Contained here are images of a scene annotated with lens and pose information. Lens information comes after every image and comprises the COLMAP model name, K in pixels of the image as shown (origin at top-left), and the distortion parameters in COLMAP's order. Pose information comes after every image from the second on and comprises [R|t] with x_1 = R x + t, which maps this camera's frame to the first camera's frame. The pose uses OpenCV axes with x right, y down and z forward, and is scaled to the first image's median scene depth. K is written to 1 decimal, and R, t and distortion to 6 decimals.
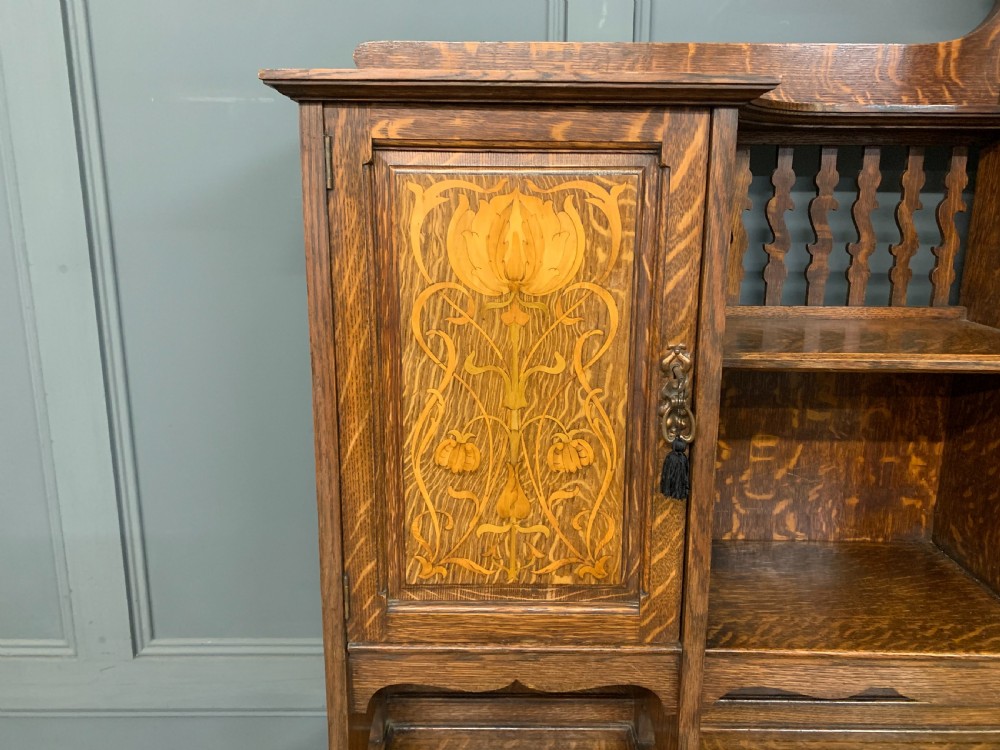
lens RADIAL K [[768.6, 0, 505.3], [0, 768.6, 367.0], [0, 0, 1]] dist [0.034573, -0.033644]
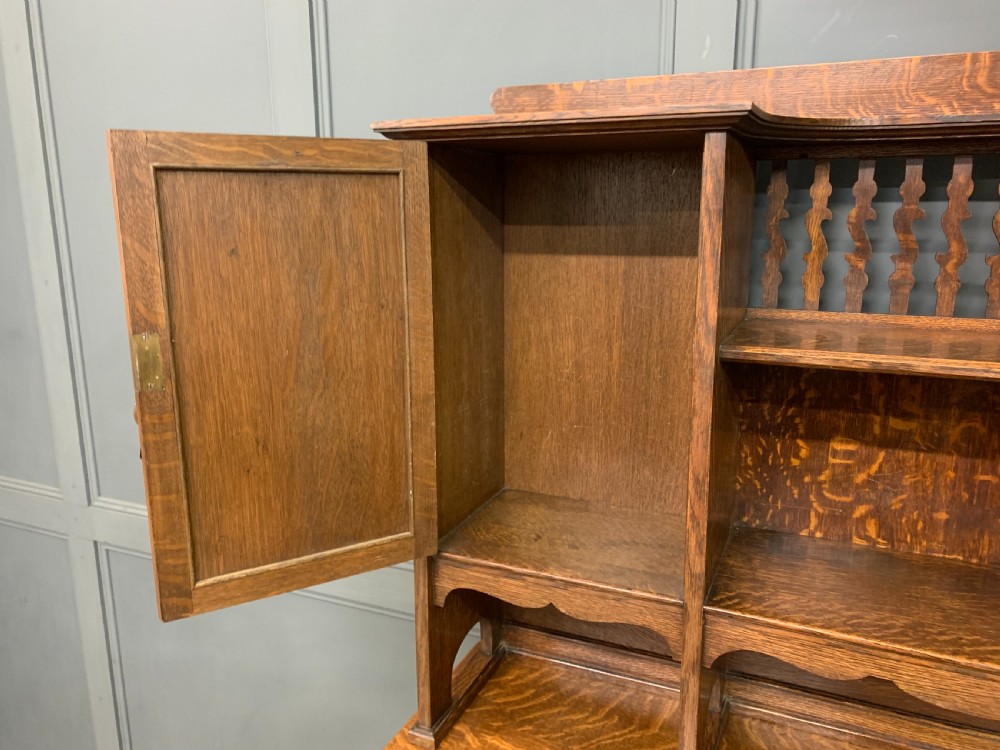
lens RADIAL K [[768.6, 0, 505.4], [0, 768.6, 384.7], [0, 0, 1]] dist [0.034573, -0.033644]
pose [[0.914470, 0.079515, -0.396765, 0.411223], [-0.078572, 0.996734, 0.018660, 0.041425], [0.396953, 0.014110, 0.917731, -0.163455]]
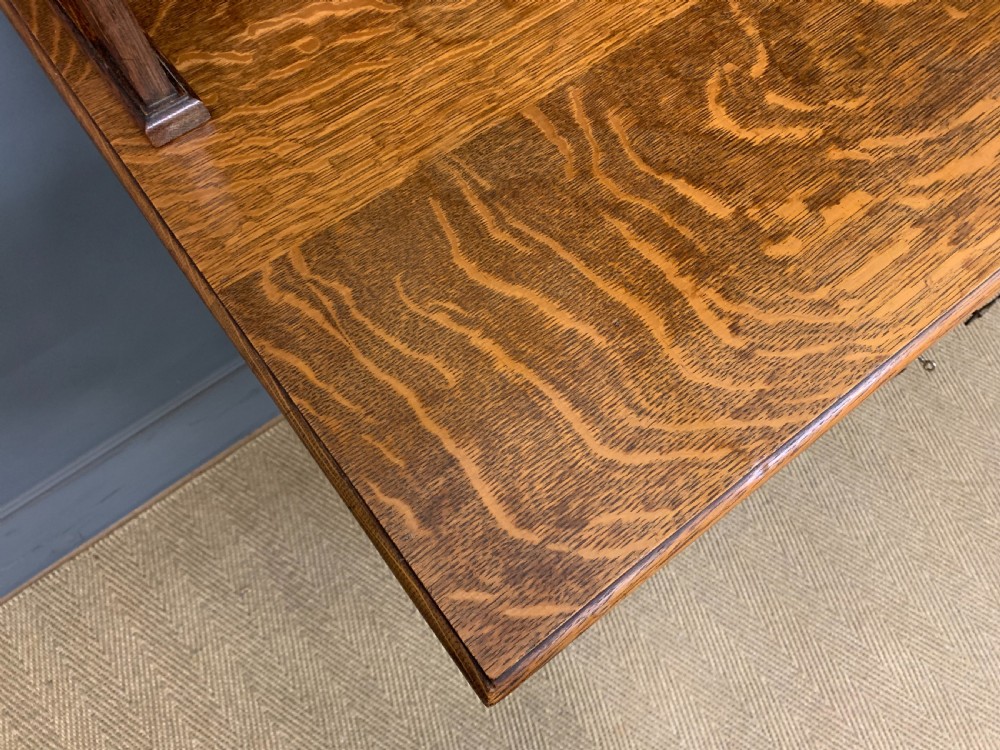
lens RADIAL K [[768.6, 0, 490.9], [0, 768.6, 386.0], [0, 0, 1]] dist [0.034573, -0.033644]
pose [[0.795154, -0.562646, 0.226183, -0.283784], [0.148361, 0.542154, 0.827078, 0.321139], [-0.587978, -0.624098, 0.514571, 0.405571]]
